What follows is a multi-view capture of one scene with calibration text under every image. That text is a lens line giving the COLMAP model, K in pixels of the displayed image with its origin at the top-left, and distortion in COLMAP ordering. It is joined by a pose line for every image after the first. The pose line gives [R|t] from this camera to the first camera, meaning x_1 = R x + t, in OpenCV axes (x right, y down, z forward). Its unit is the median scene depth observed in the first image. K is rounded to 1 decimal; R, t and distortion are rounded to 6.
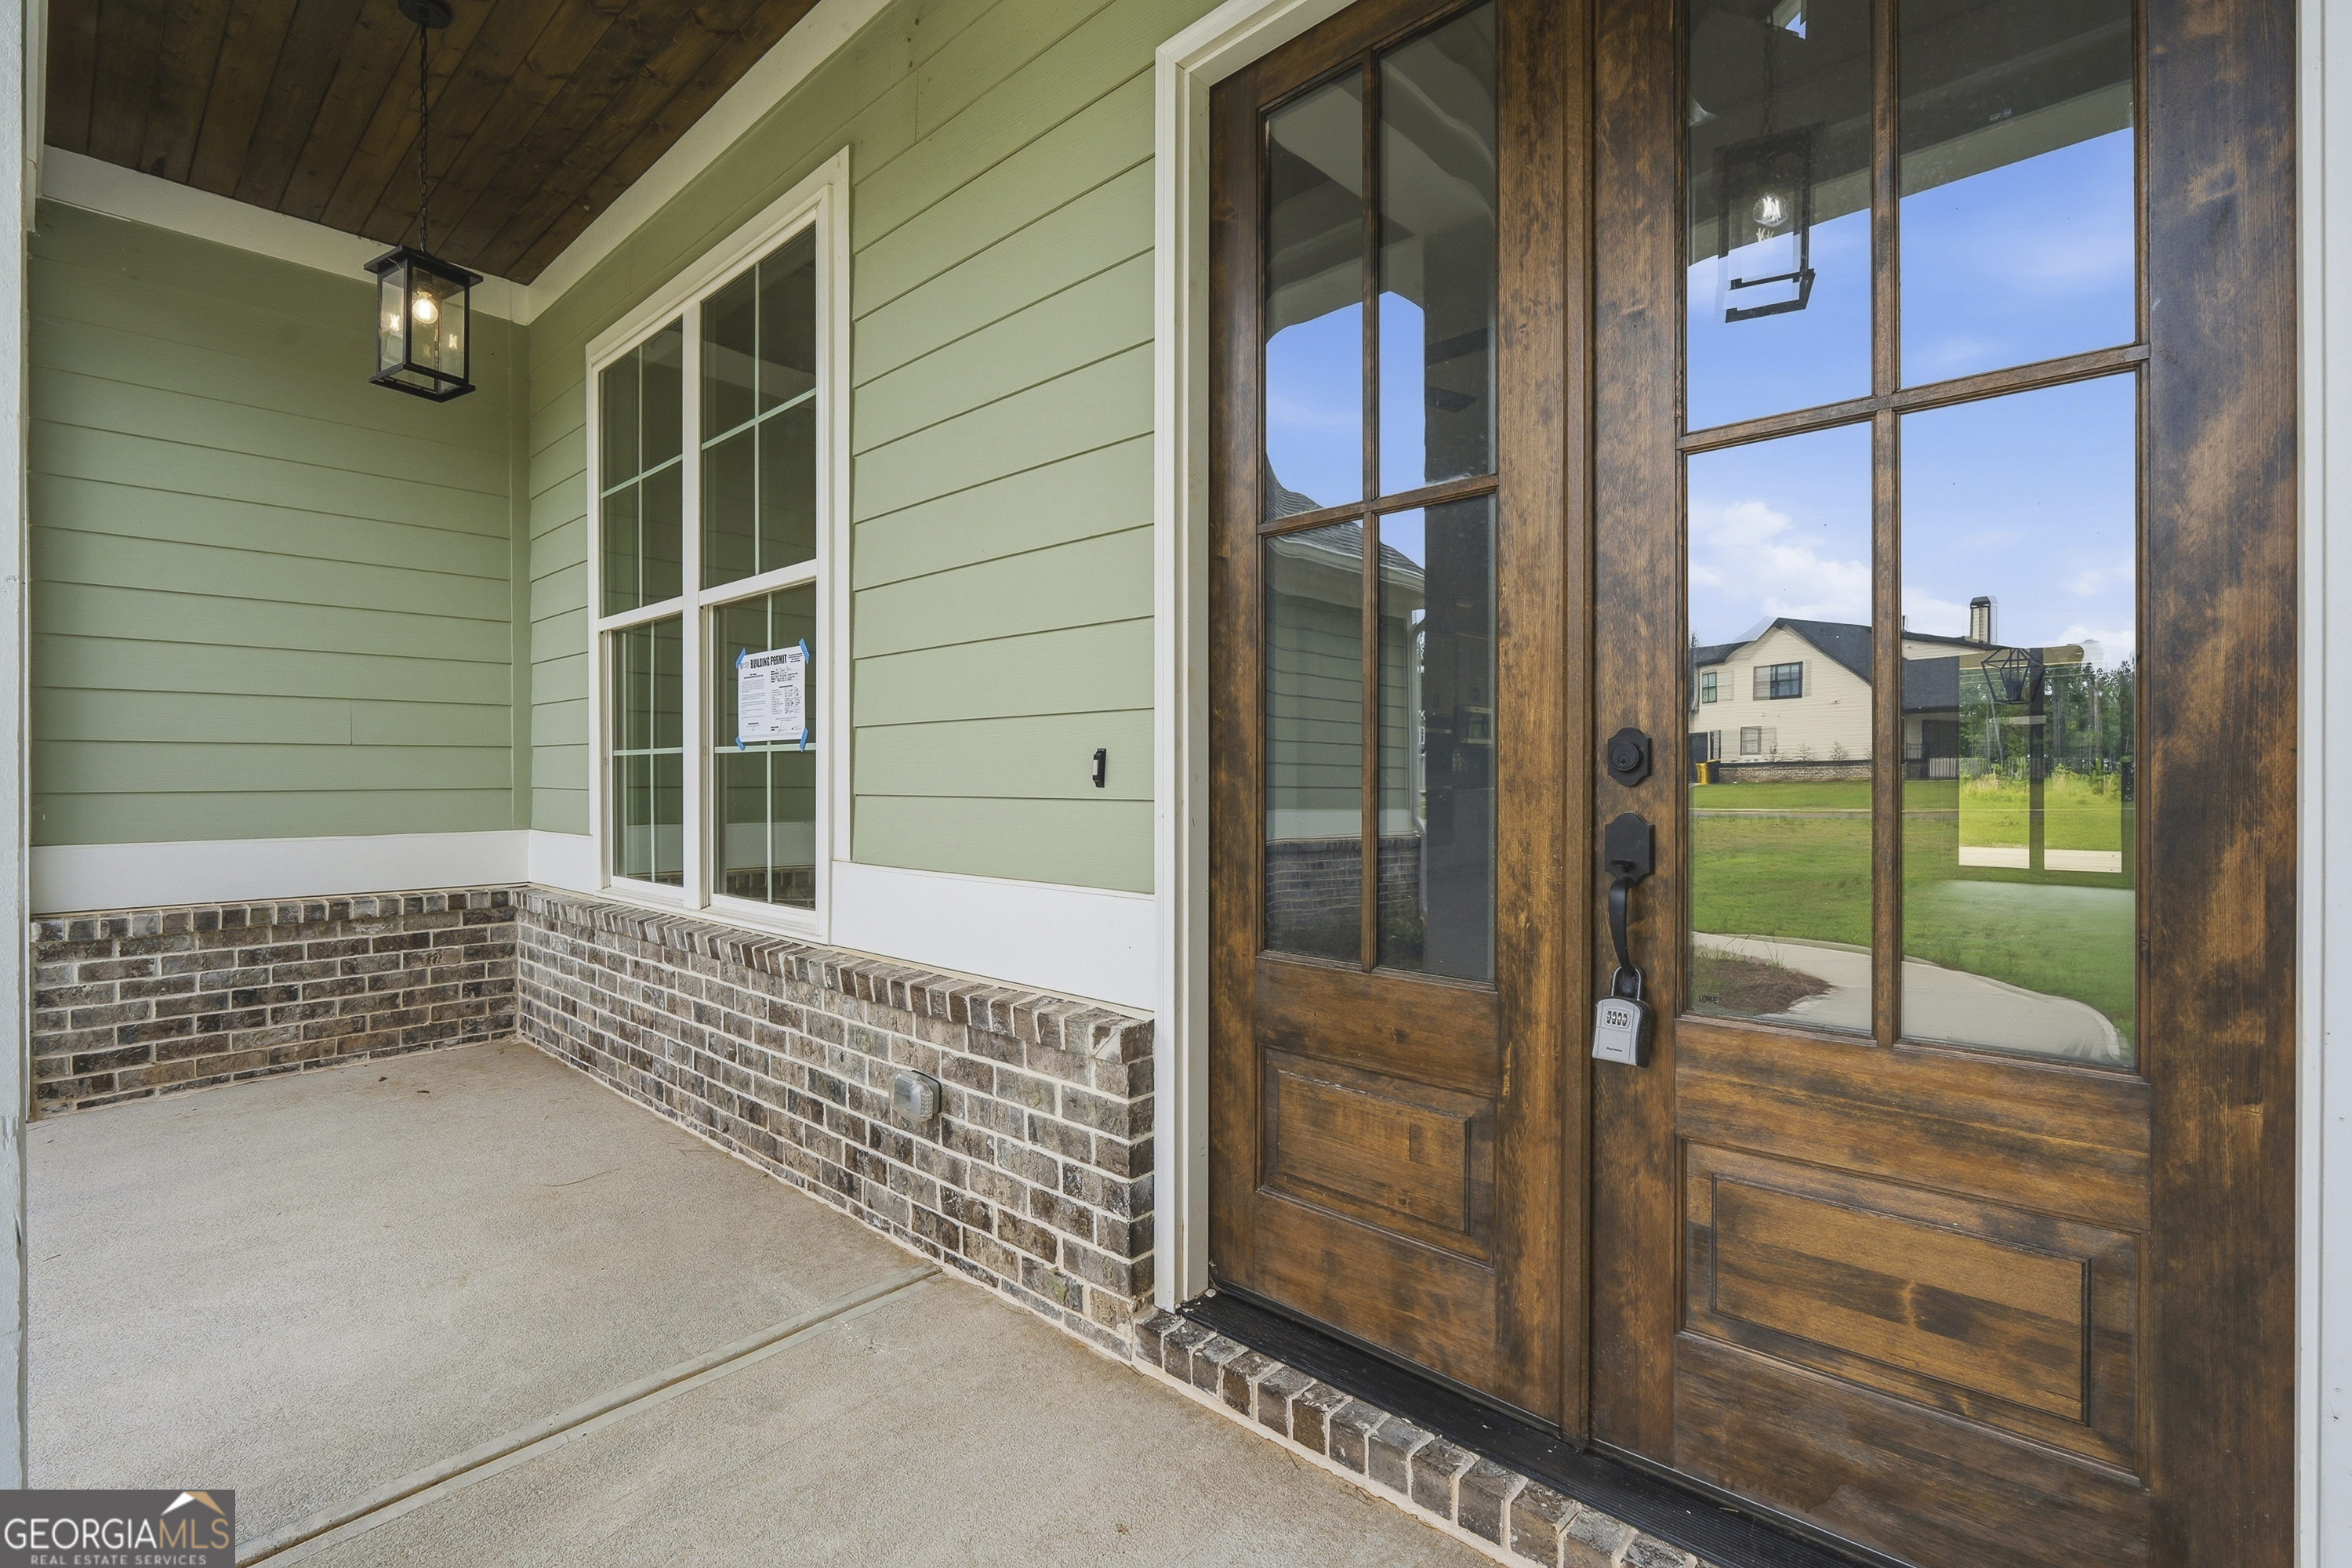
lens RADIAL K [[1069.2, 0, 1161.1], [0, 1069.2, 779.4], [0, 0, 1]] dist [-0.011640, 0.003098]
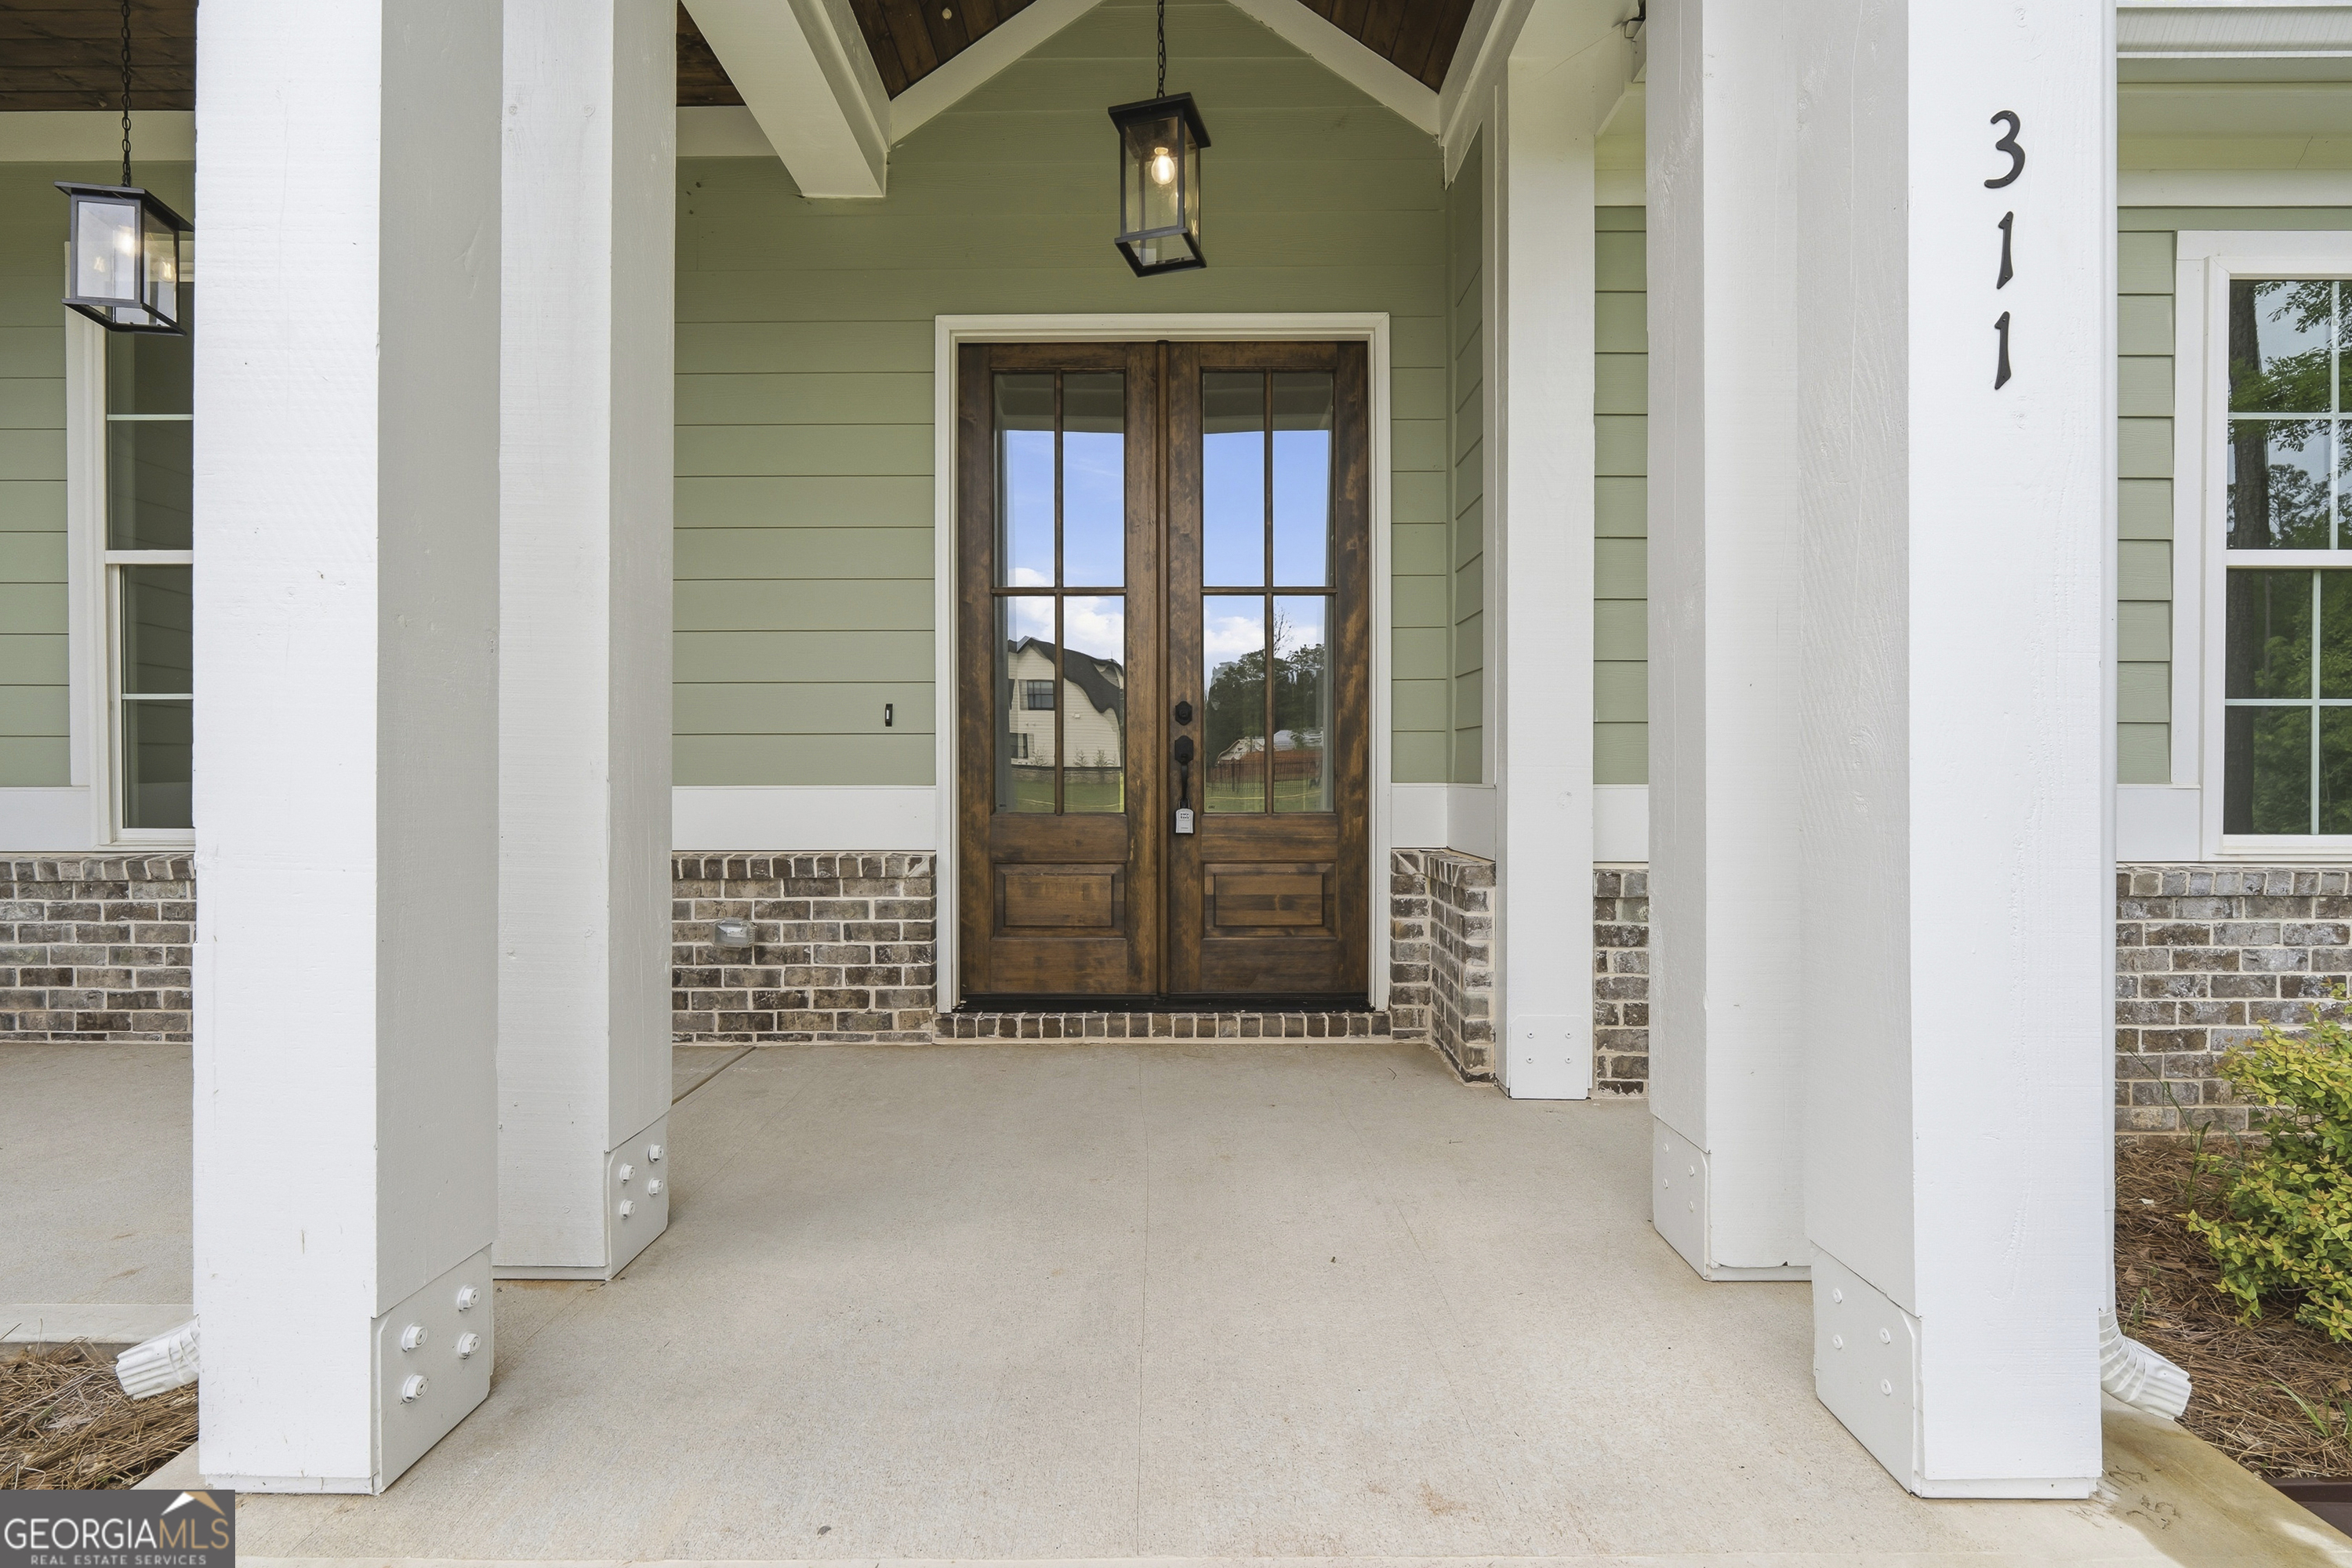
lens RADIAL K [[1069.2, 0, 1167.1], [0, 1069.2, 786.4], [0, 0, 1]] dist [-0.011640, 0.003098]
pose [[0.728820, -0.006143, 0.684678, -0.978665], [0.002733, 0.999978, 0.006063, 0.101751], [-0.684700, -0.002548, 0.728821, -0.596750]]
